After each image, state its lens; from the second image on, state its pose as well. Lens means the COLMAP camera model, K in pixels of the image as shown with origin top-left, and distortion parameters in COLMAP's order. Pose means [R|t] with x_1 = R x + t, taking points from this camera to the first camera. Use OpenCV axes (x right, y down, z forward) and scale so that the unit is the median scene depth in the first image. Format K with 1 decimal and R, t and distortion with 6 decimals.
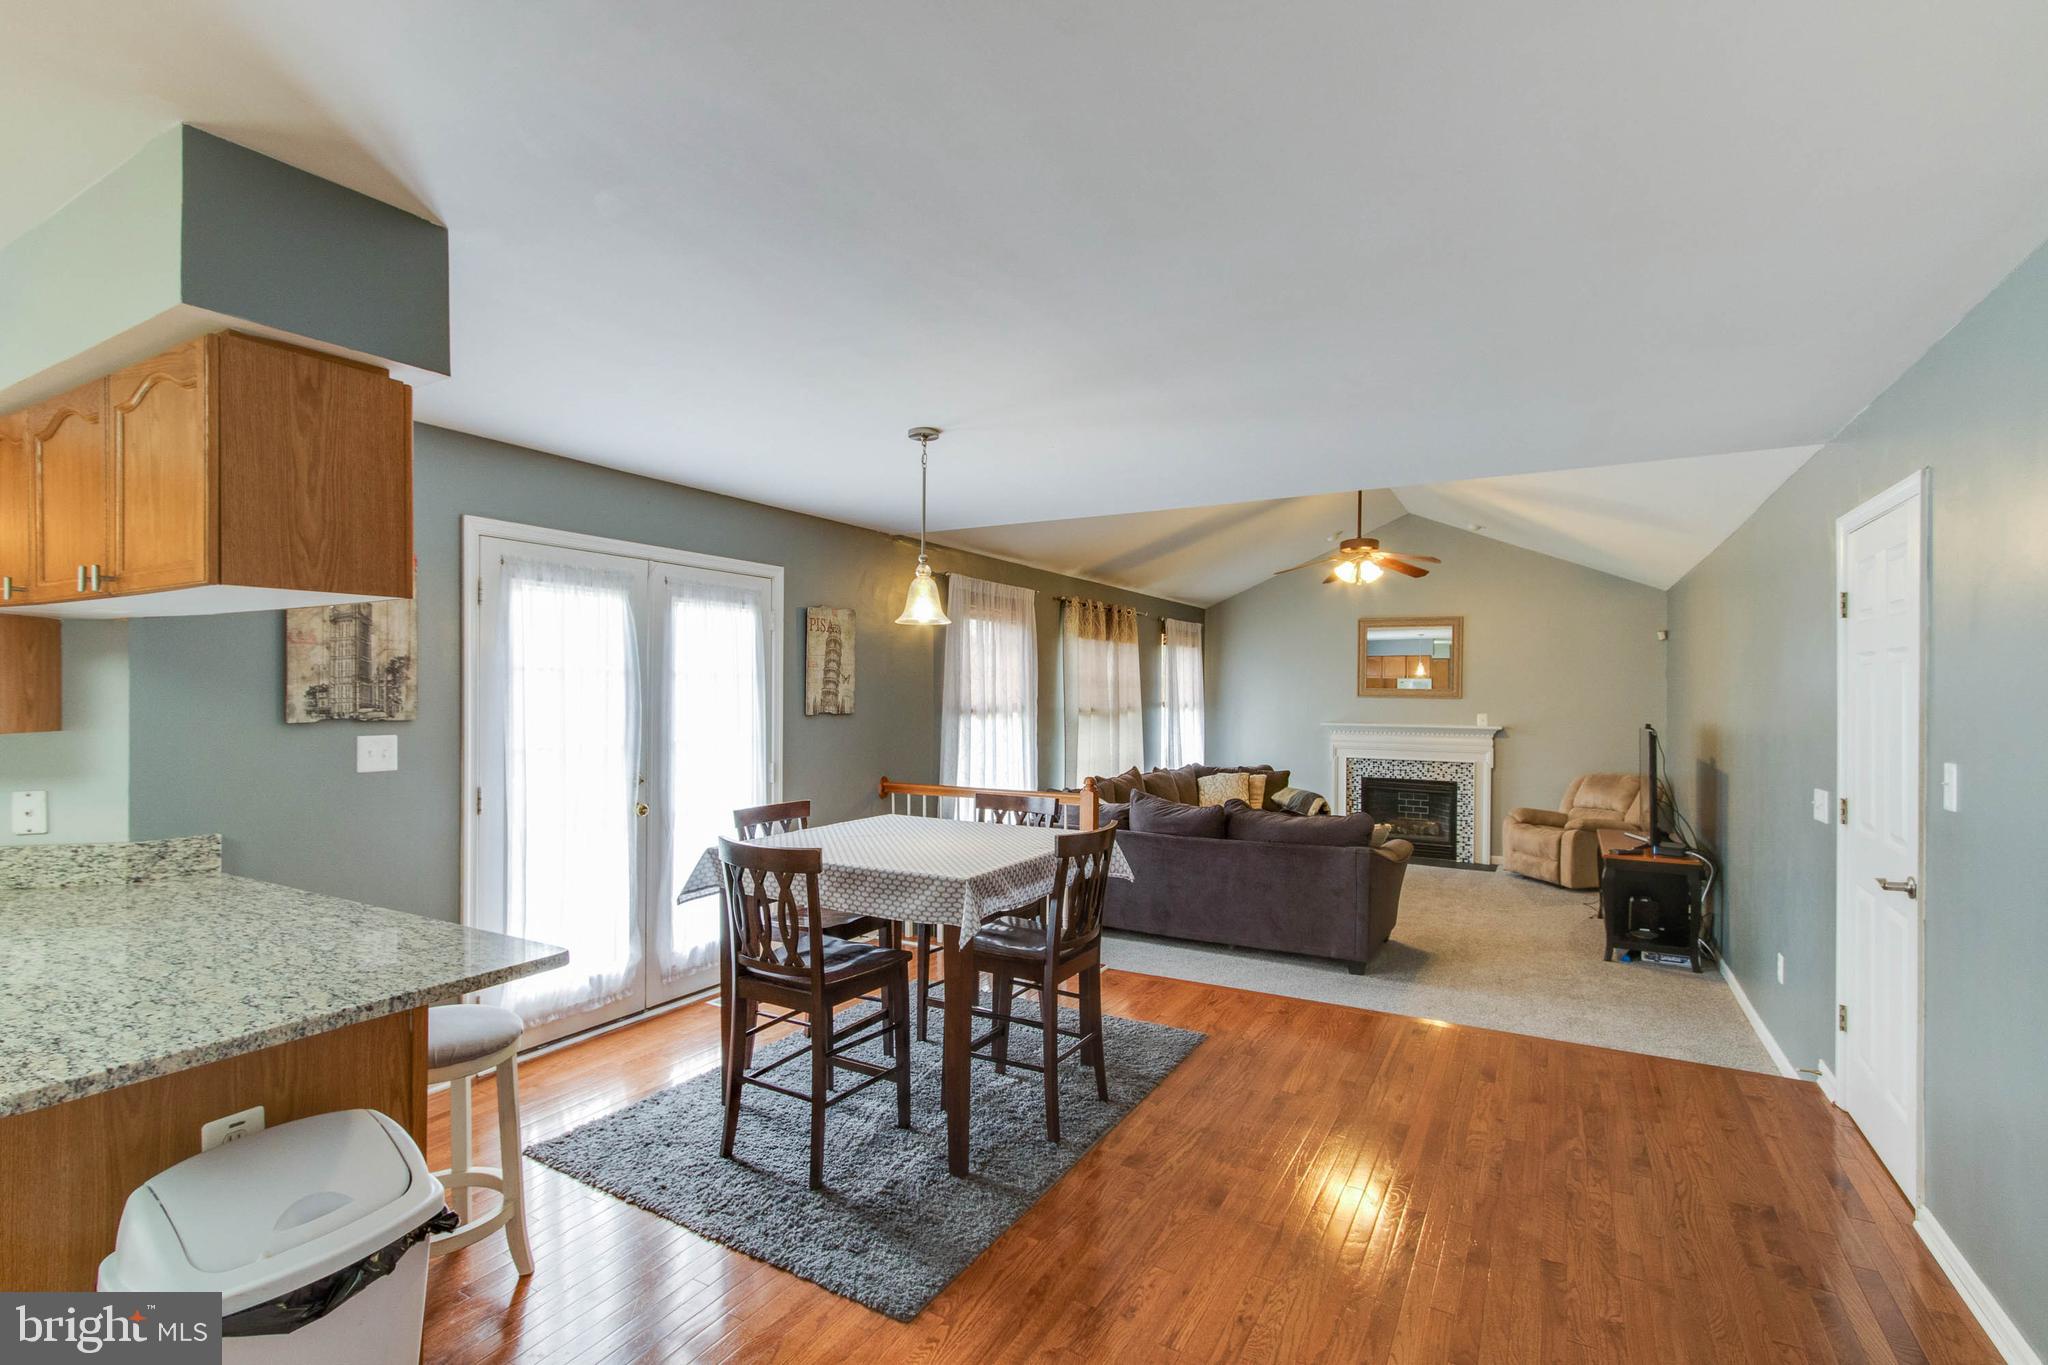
lens RADIAL K [[946.1, 0, 1020.4], [0, 946.1, 700.3], [0, 0, 1]] dist [-0.001144, 0.000995]
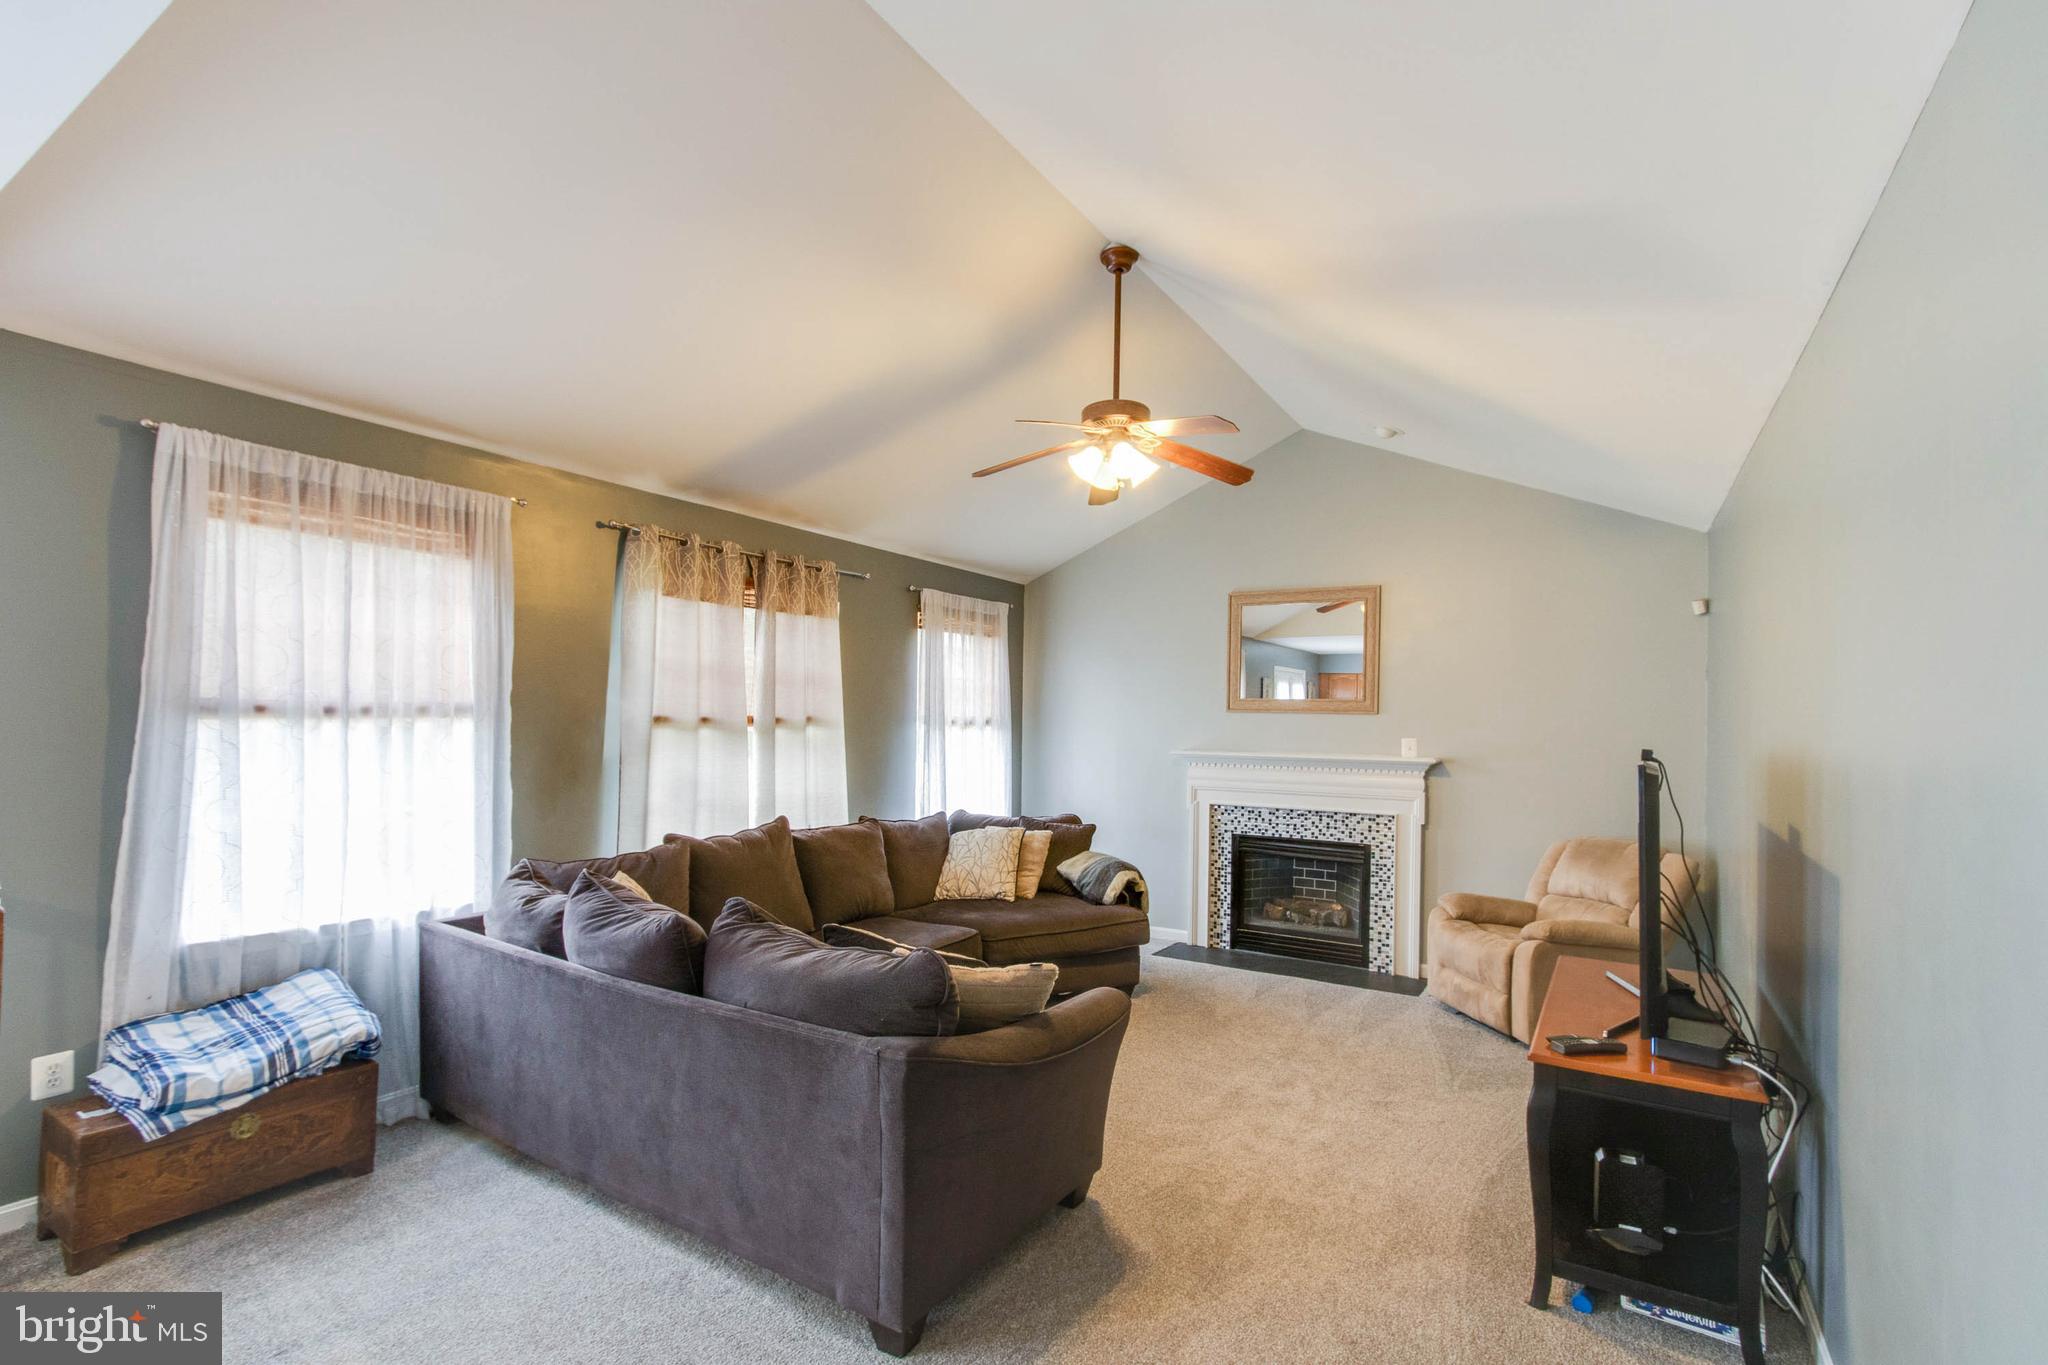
lens RADIAL K [[962.7, 0, 1008.8], [0, 962.7, 721.8], [0, 0, 1]] dist [-0.000778, 0.001098]
pose [[0.998960, 0.008261, -0.044833, 0.278913], [-0.008827, 0.999883, -0.012457, 0.015499], [0.044725, 0.012839, 0.998917, 0.386031]]
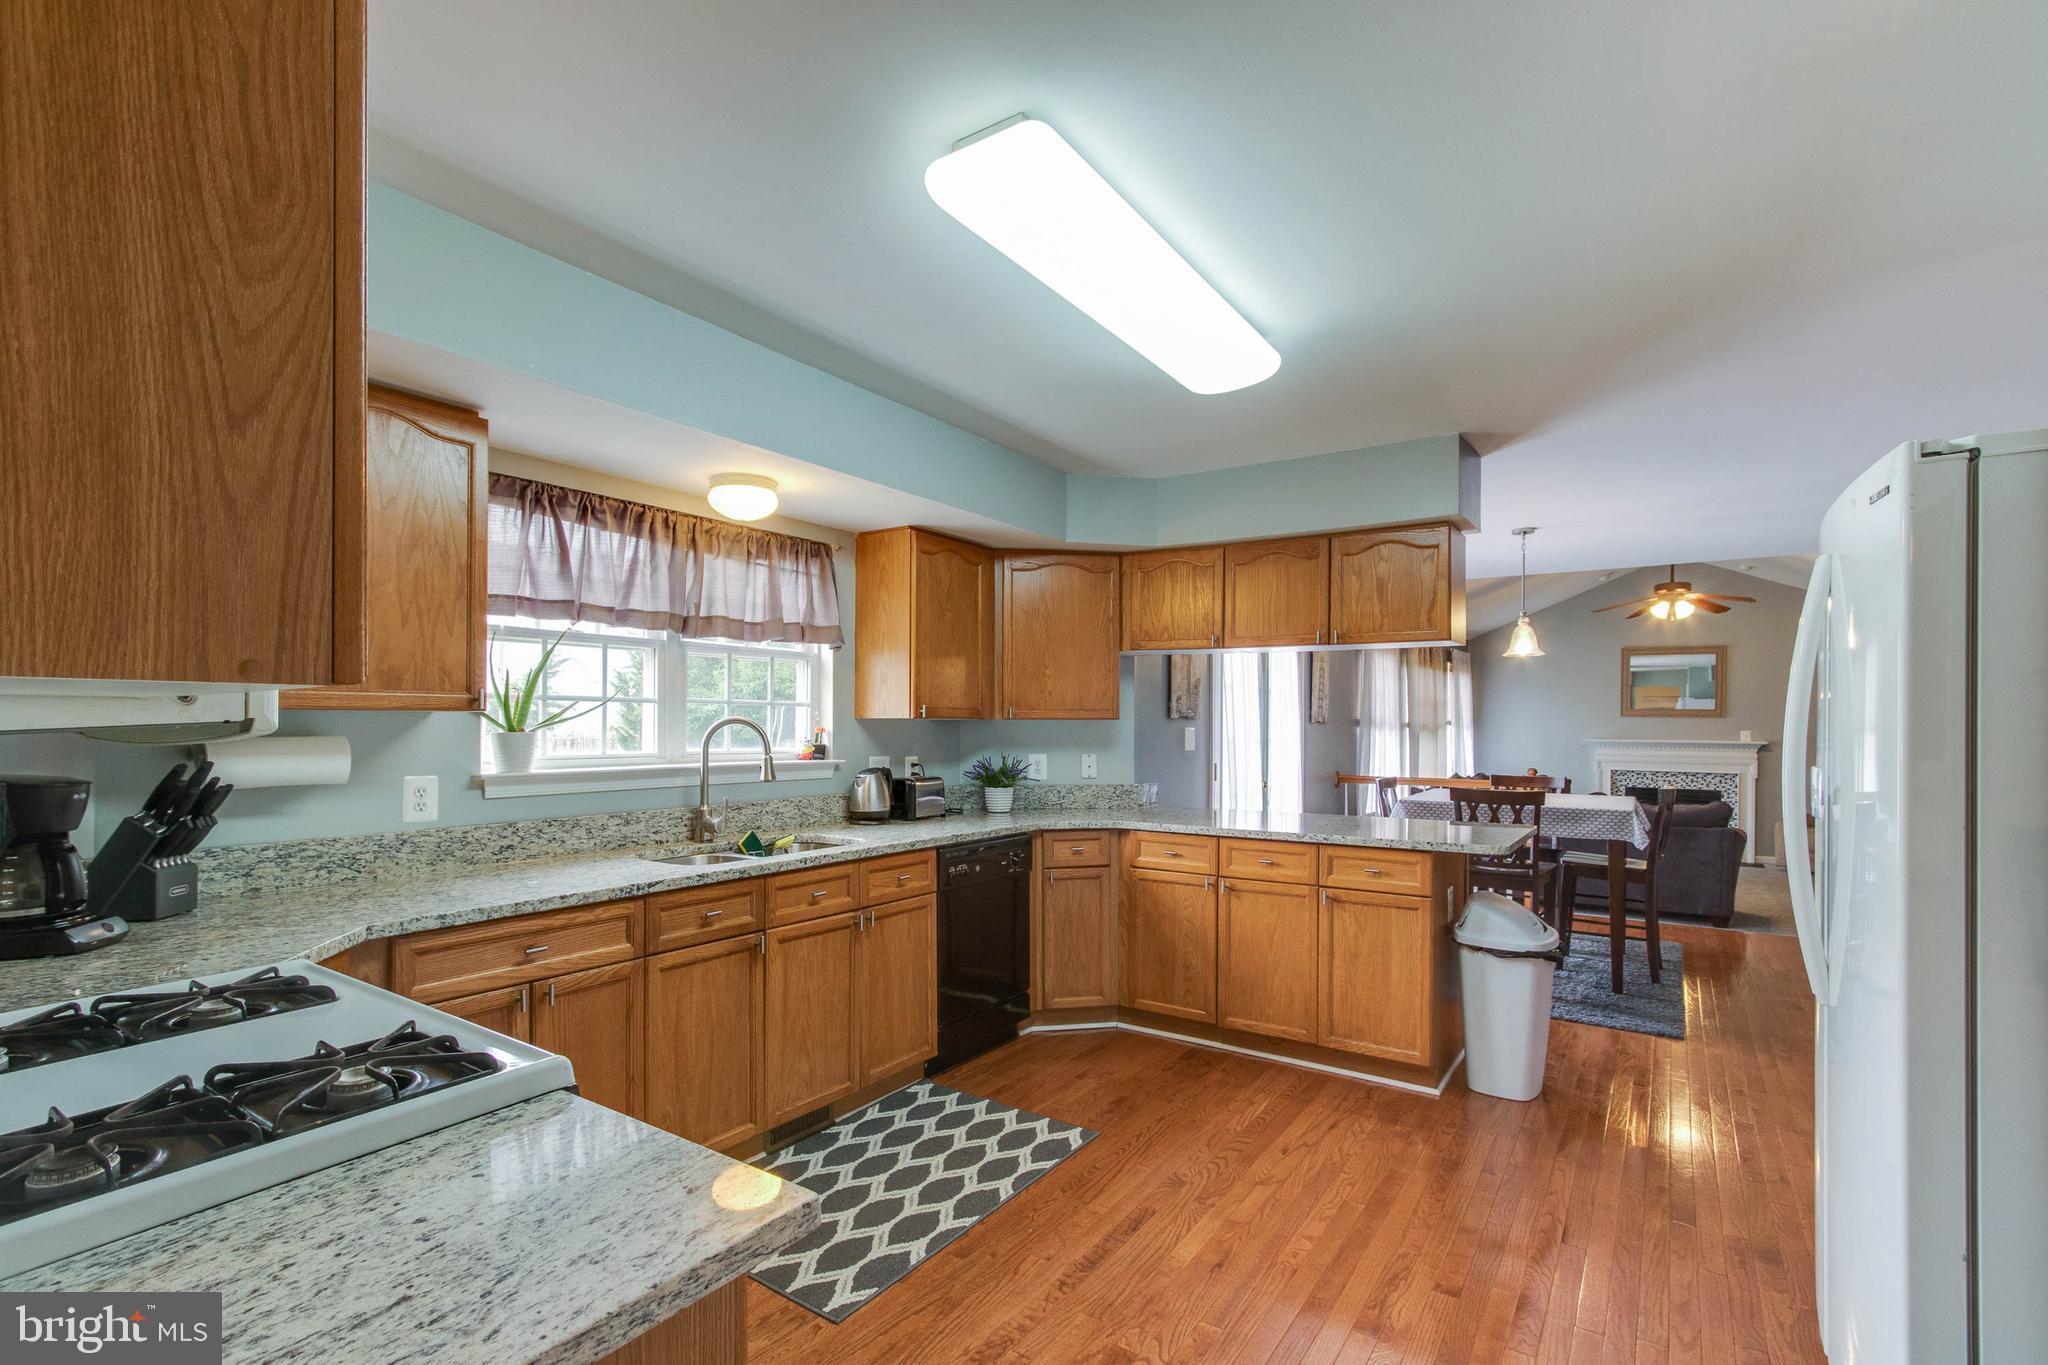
lens RADIAL K [[962.7, 0, 1008.8], [0, 962.7, 721.8], [0, 0, 1]] dist [-0.000778, 0.001098]
pose [[0.996418, -0.001533, -0.084548, -0.329618], [0.000599, 0.999939, -0.011061, 0.017596], [0.084560, 0.010971, 0.996358, -0.252720]]
